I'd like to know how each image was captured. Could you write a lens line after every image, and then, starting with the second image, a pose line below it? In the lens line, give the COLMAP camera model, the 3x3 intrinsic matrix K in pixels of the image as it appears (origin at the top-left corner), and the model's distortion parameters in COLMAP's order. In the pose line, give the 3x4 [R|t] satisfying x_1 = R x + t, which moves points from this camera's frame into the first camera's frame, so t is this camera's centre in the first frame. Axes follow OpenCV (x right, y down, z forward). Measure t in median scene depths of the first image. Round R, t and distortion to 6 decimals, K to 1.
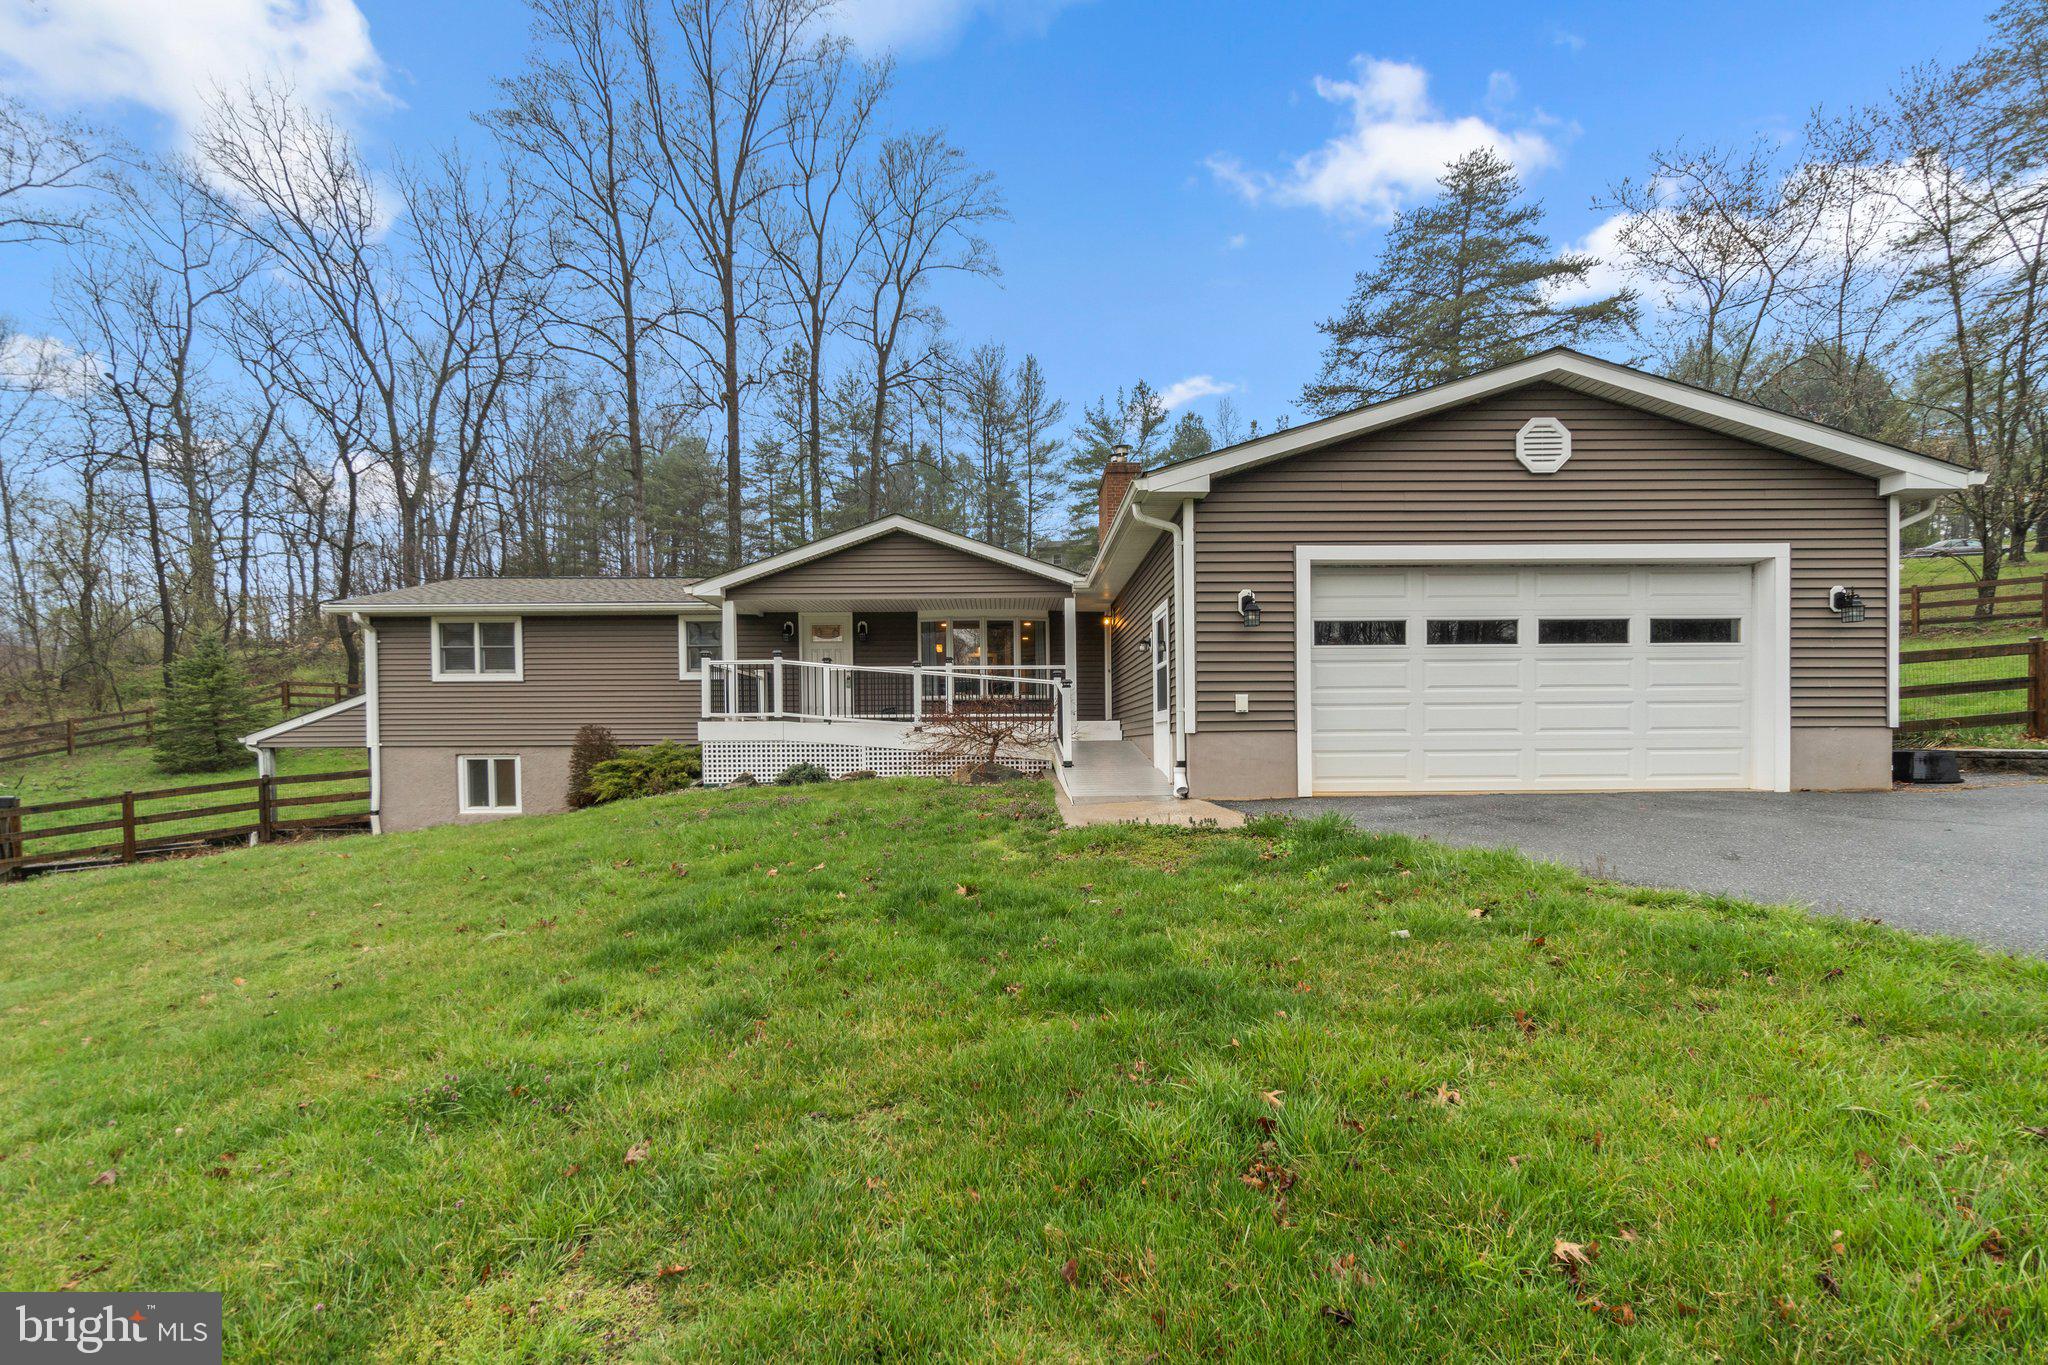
lens RADIAL K [[878.9, 0, 1031.4], [0, 878.9, 760.7], [0, 0, 1]] dist [-0.003431, -0.000359]
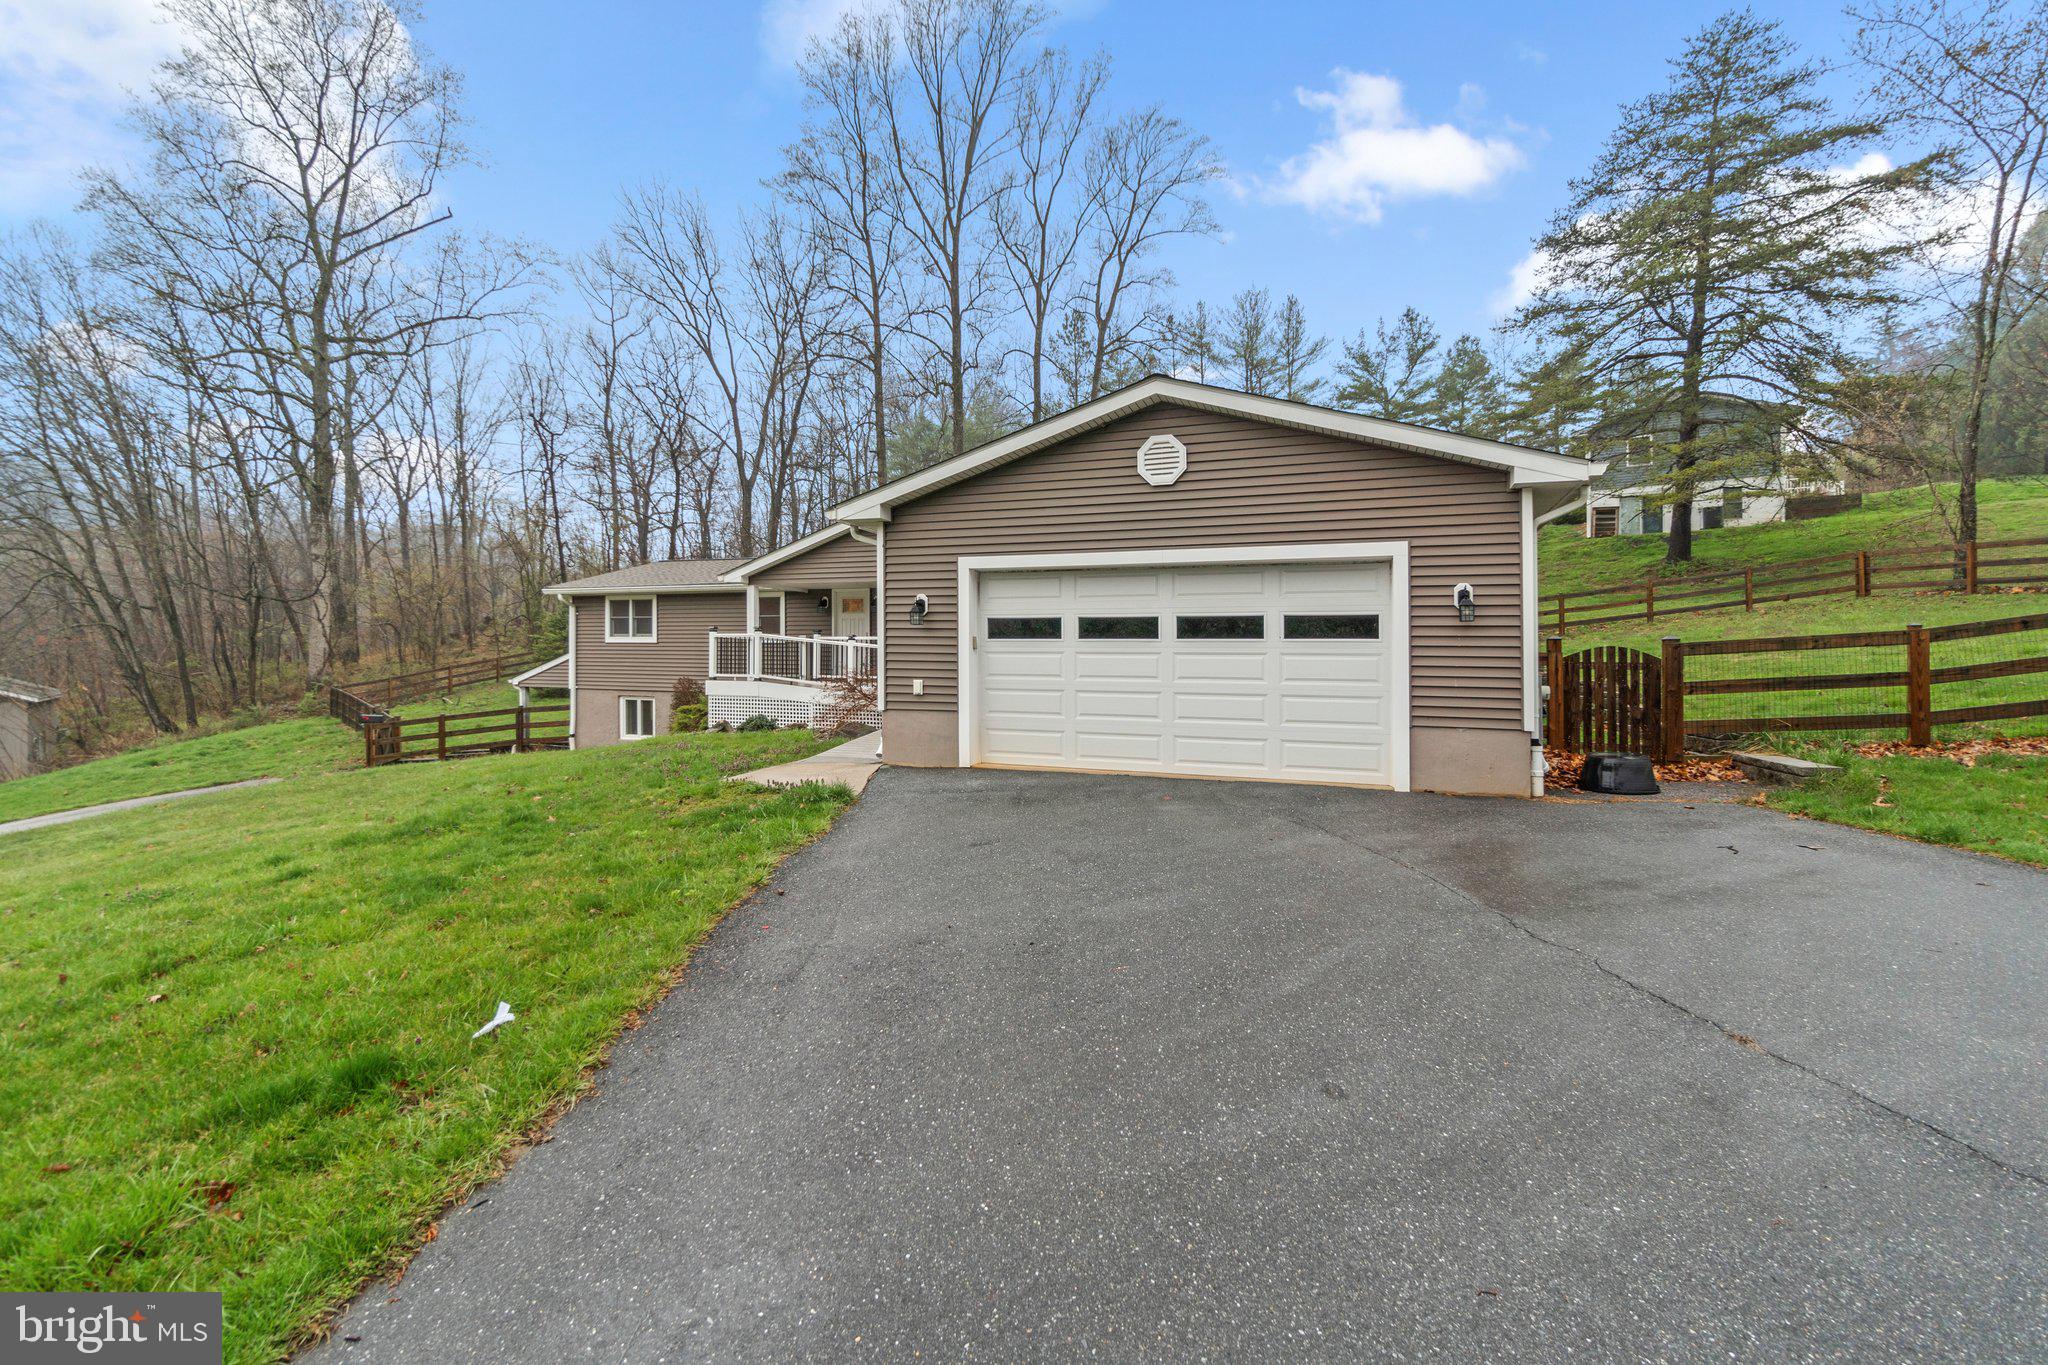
lens RADIAL K [[878.9, 0, 1045.8], [0, 878.9, 680.1], [0, 0, 1]] dist [-0.003431, -0.000359]
pose [[0.932927, 0.025038, -0.359194, 0.457960], [-0.031703, 0.999417, -0.012676, -0.035364], [0.358667, 0.023213, 0.933177, -0.039911]]
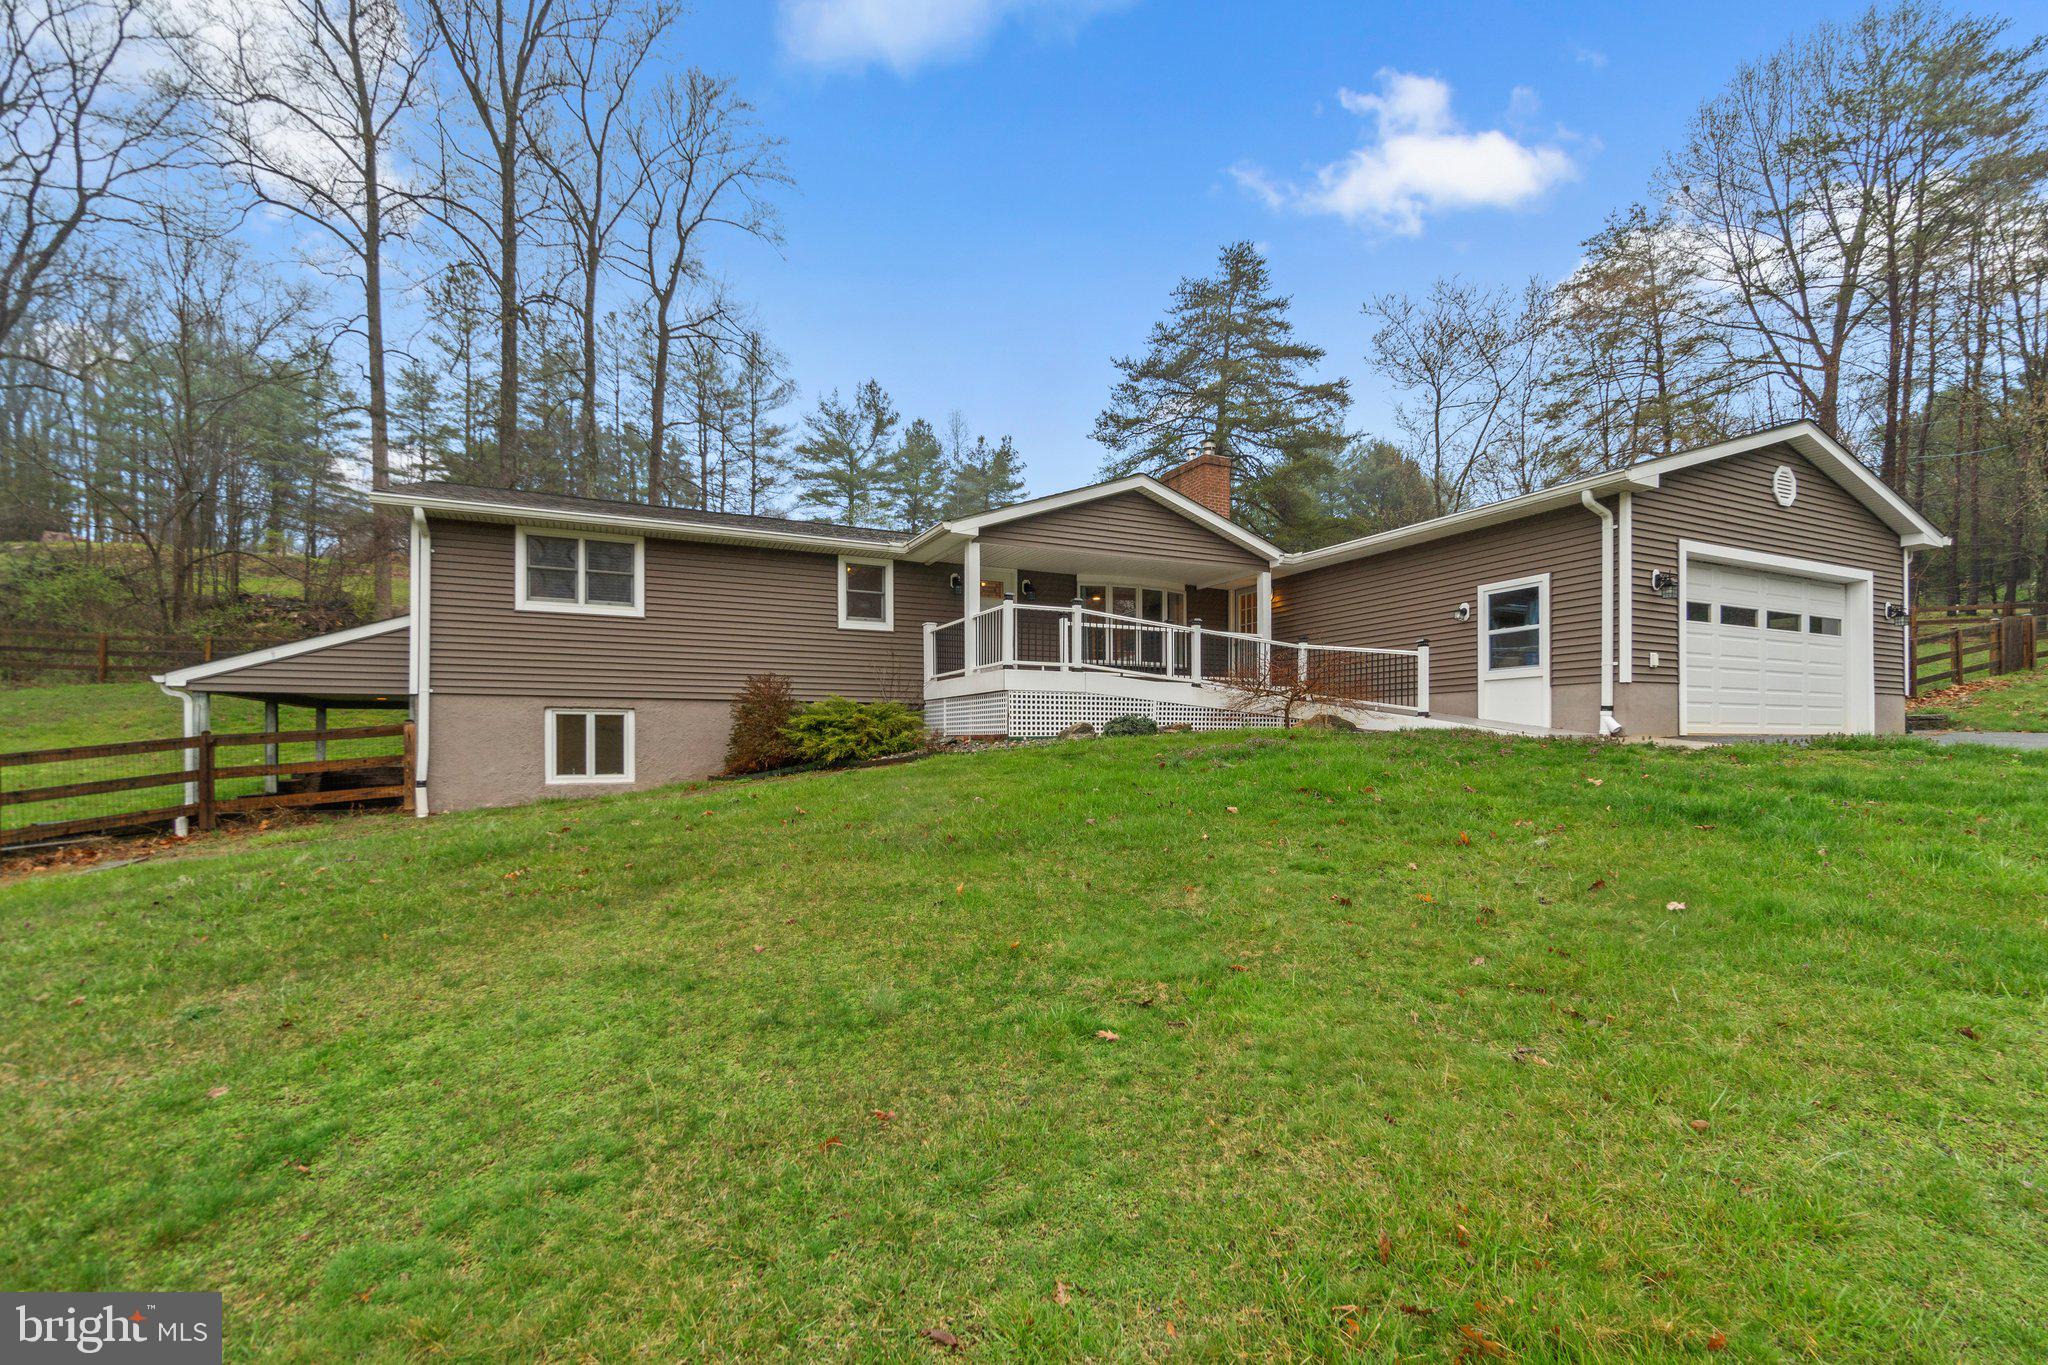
lens RADIAL K [[878.9, 0, 1005.2], [0, 878.9, 736.5], [0, 0, 1]] dist [-0.003431, -0.000359]
pose [[0.910514, 0.011919, 0.413307, -0.603949], [0.002534, 0.999405, -0.034402, 0.045801], [-0.413471, 0.032371, 0.909942, 0.136499]]
